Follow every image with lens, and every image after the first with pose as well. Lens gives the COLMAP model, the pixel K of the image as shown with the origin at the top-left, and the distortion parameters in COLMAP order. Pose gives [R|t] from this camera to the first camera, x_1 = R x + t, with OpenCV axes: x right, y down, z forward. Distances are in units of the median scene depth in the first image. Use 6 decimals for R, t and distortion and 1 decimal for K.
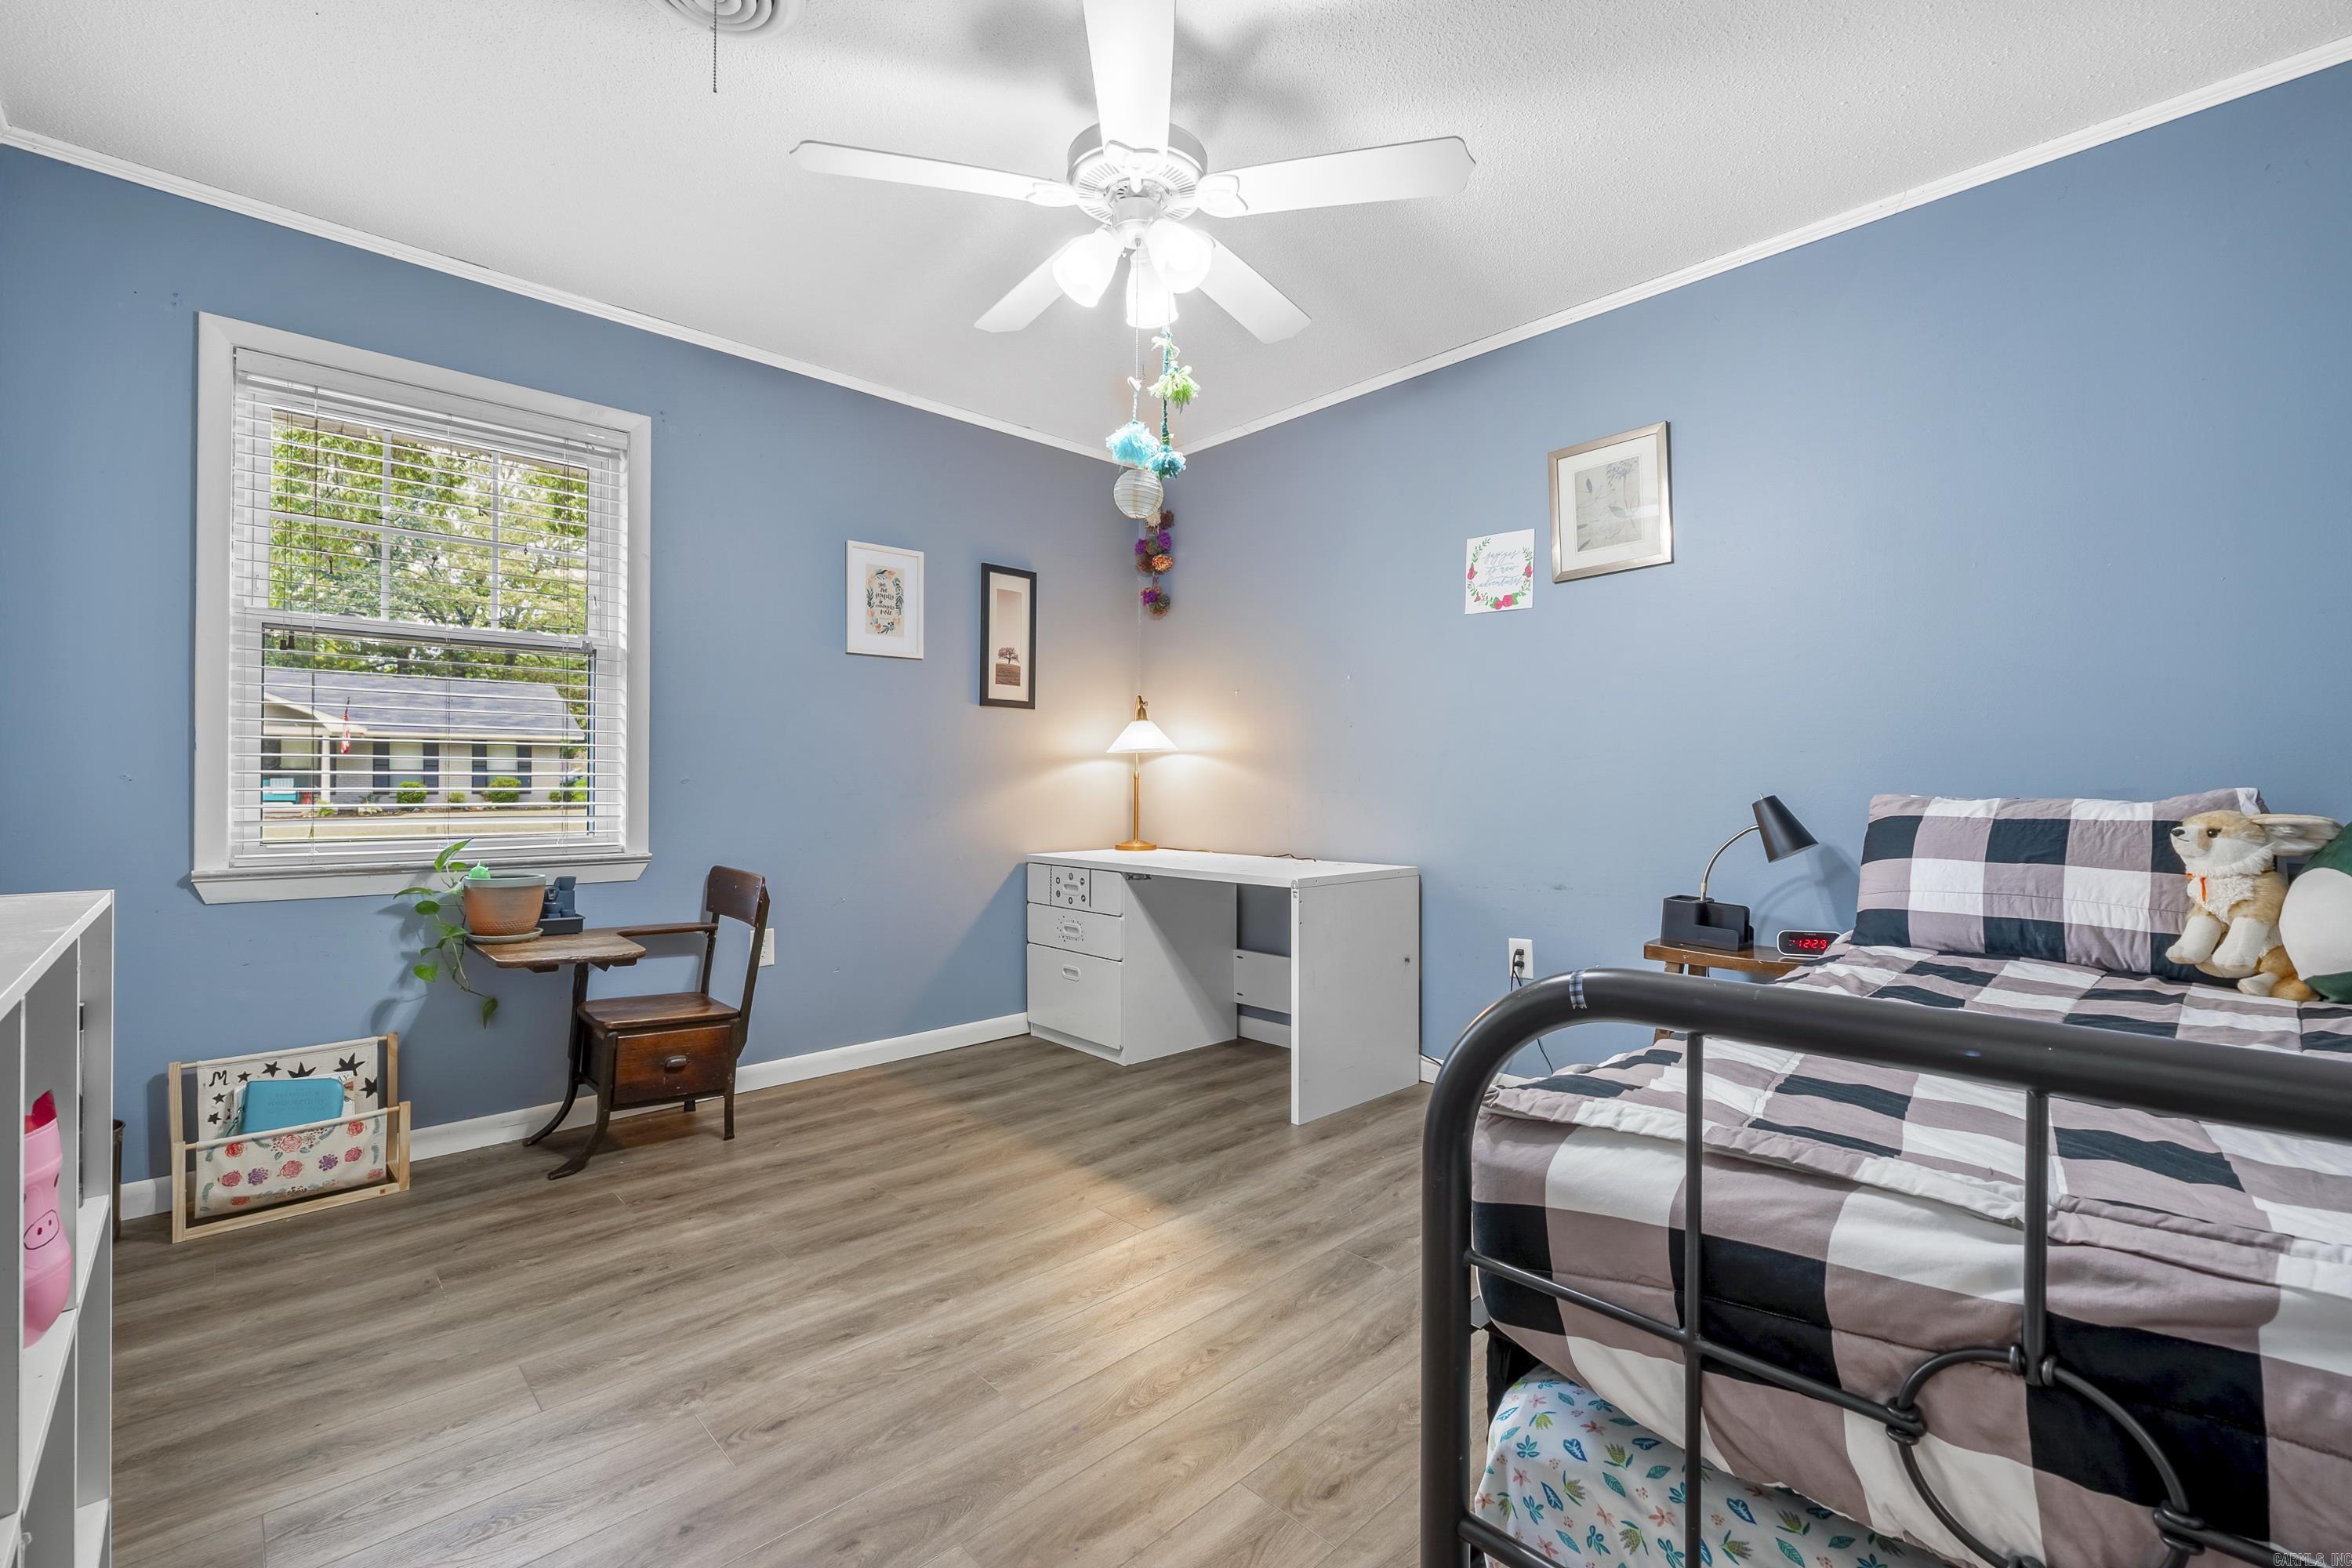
lens RADIAL K [[1012.5, 0, 1188.8], [0, 1012.5, 782.7], [0, 0, 1]] dist [-0.000192, -0.000091]
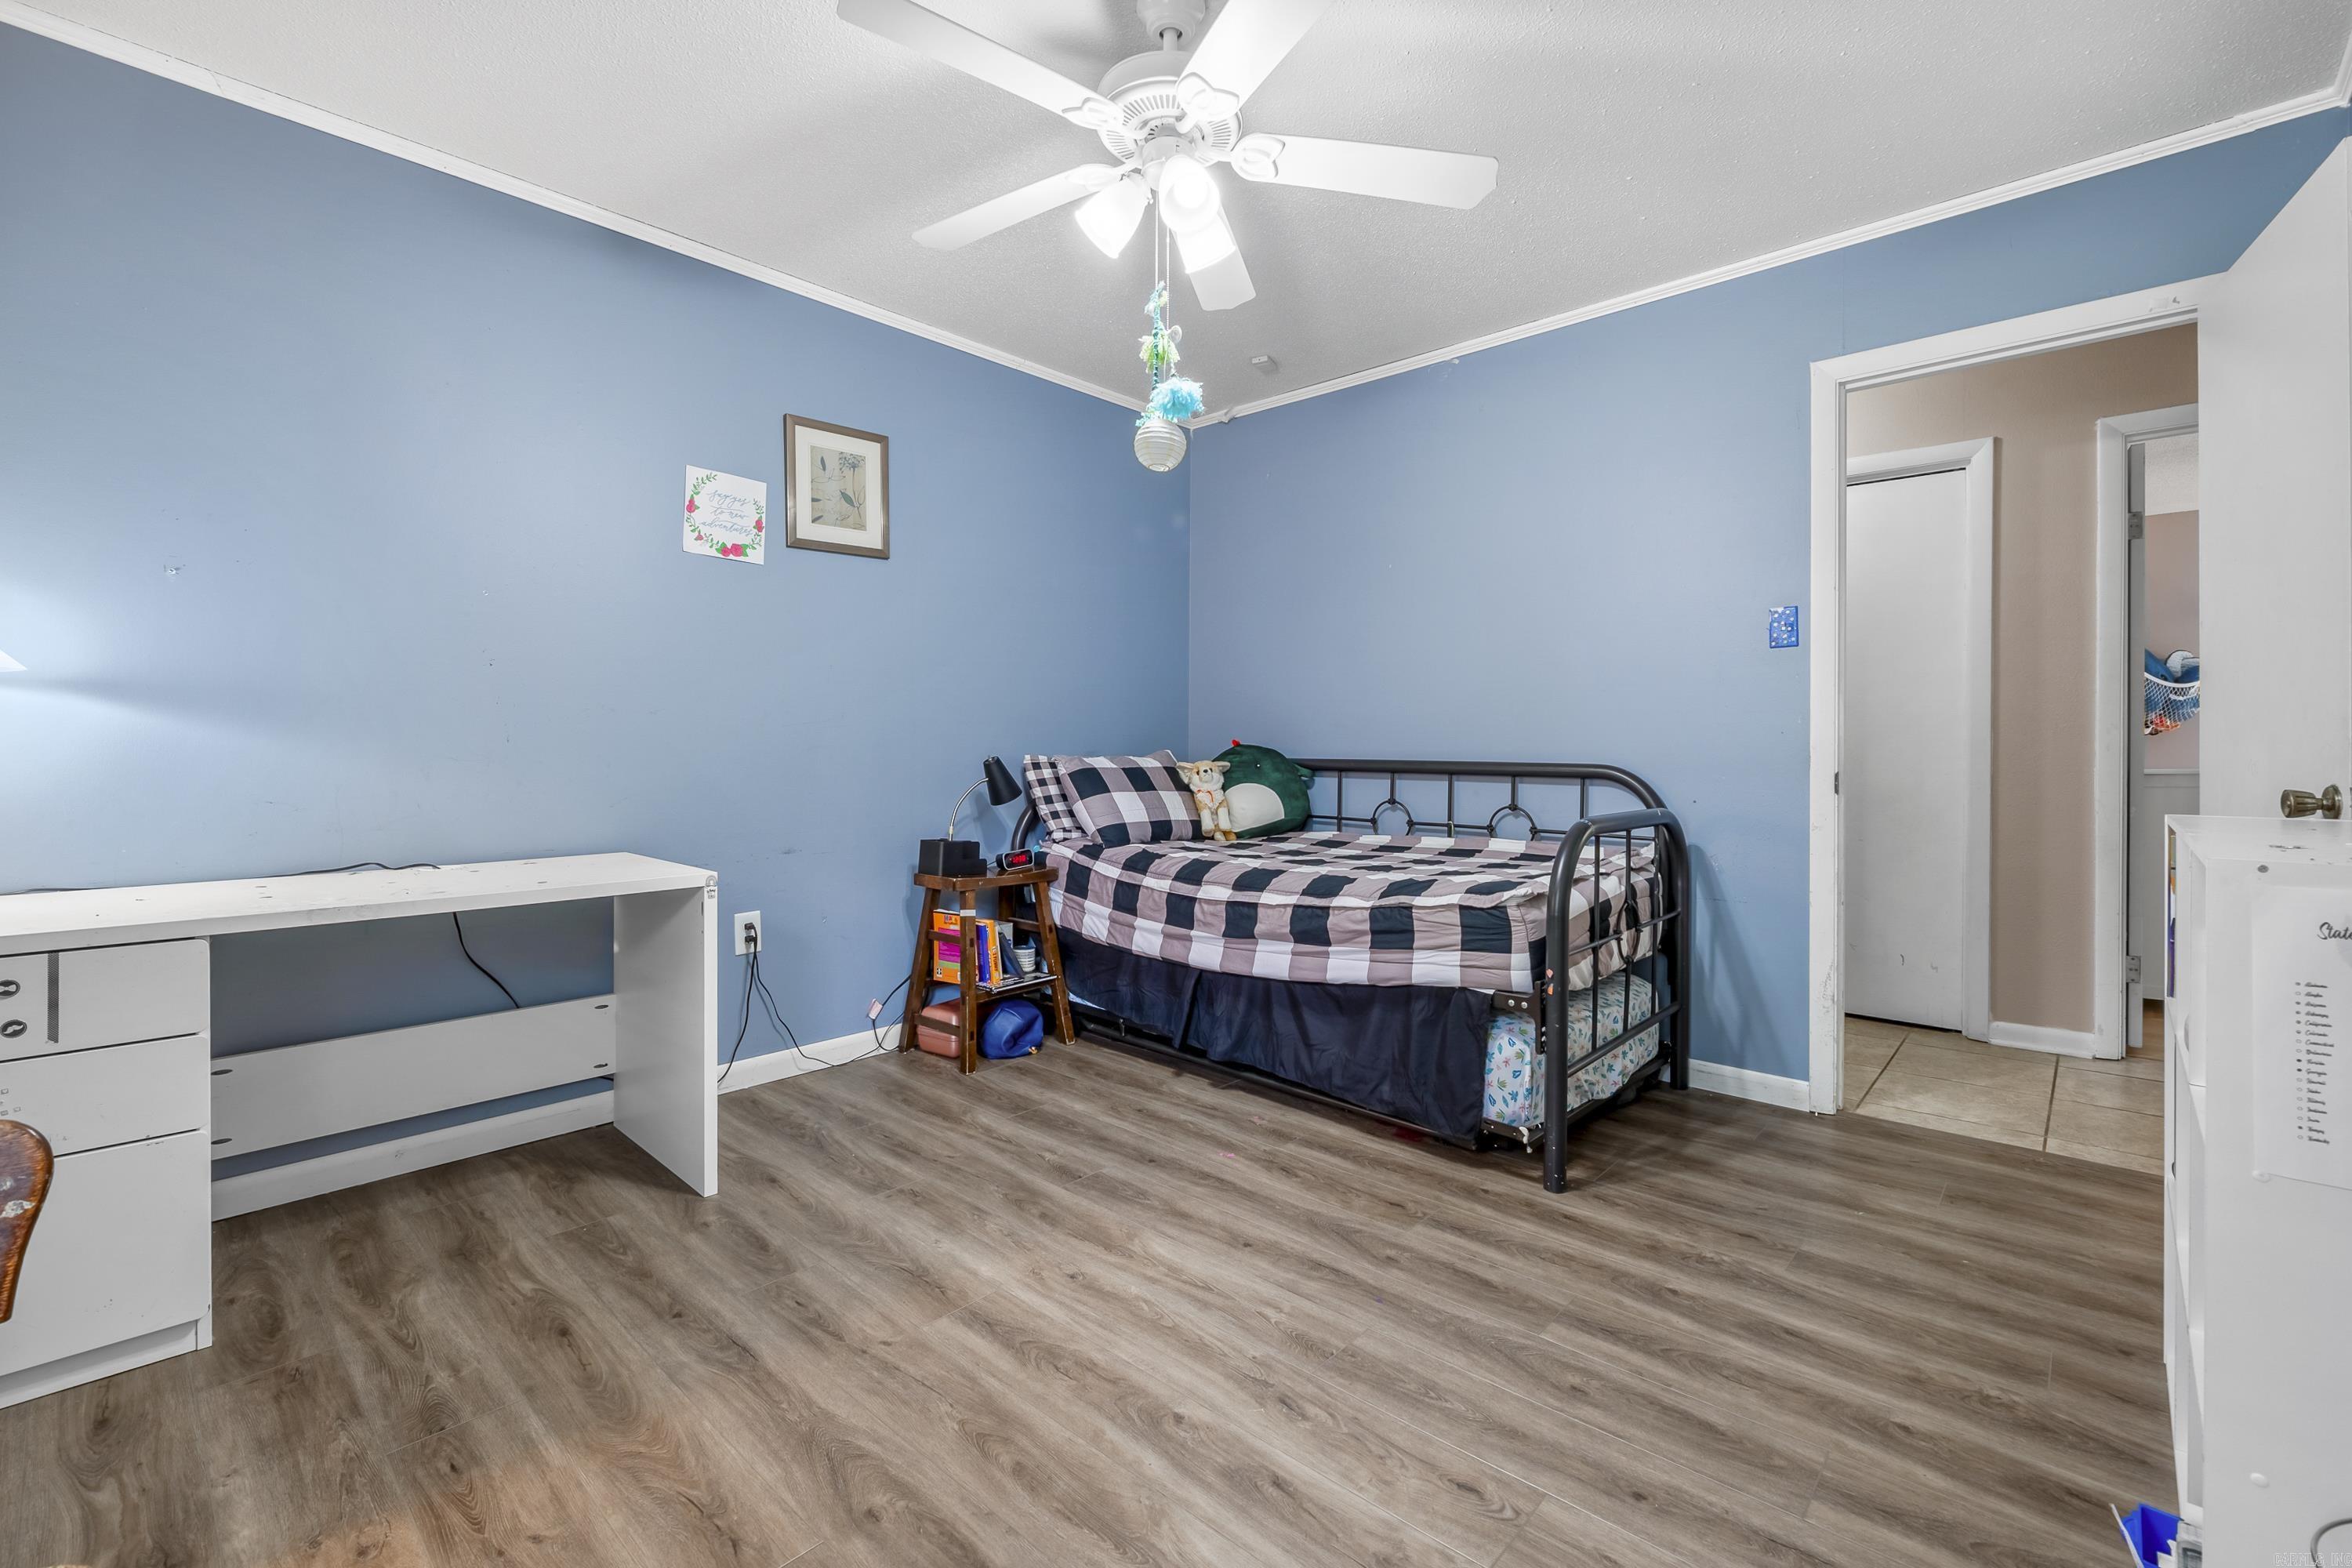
lens RADIAL K [[1003.4, 0, 1175.3], [0, 1003.4, 760.8], [0, 0, 1]] dist [-0.003110, -0.000181]
pose [[-0.061966, -0.012171, 0.998004, -0.710090], [-0.001162, 0.999926, 0.012123, 0.001023], [-0.998078, -0.000409, -0.061976, 0.746196]]
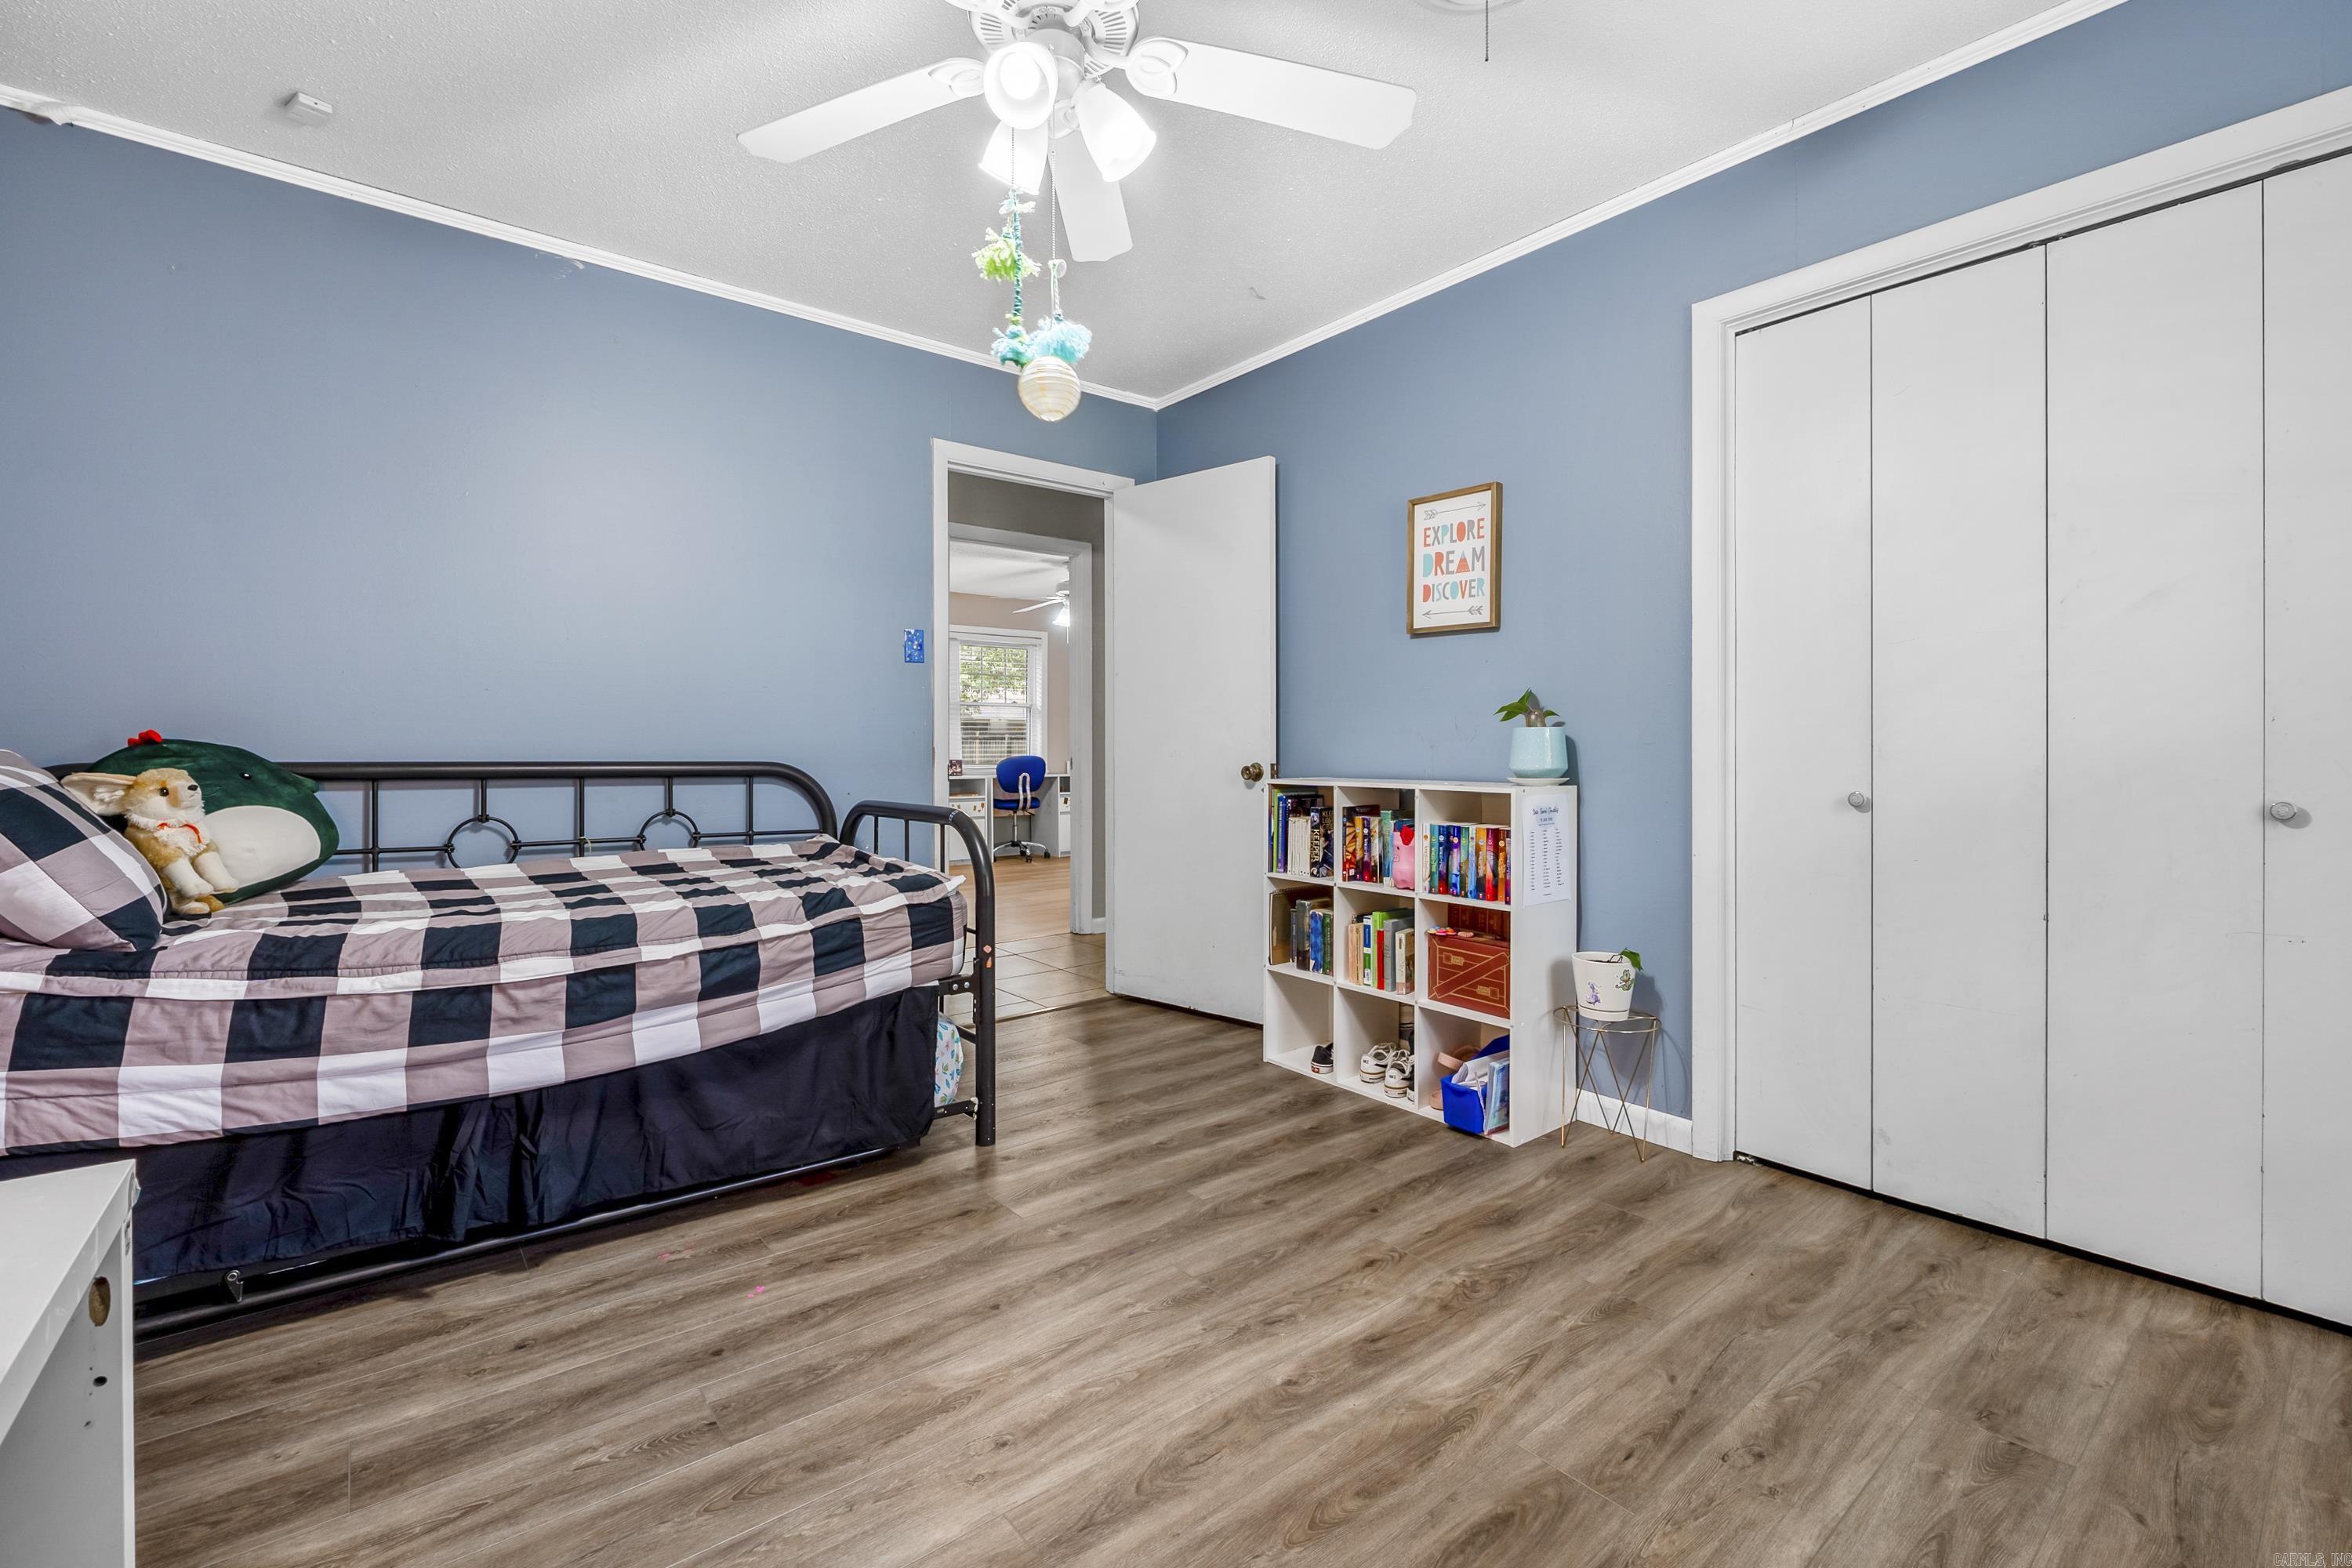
lens RADIAL K [[1003.4, 0, 1175.3], [0, 1003.4, 760.8], [0, 0, 1]] dist [-0.003110, -0.000181]
pose [[-0.996219, -0.000749, 0.086872, -0.157718], [0.000436, 0.999907, 0.013626, 0.002009], [-0.086874, 0.013612, -0.996126, 1.278730]]
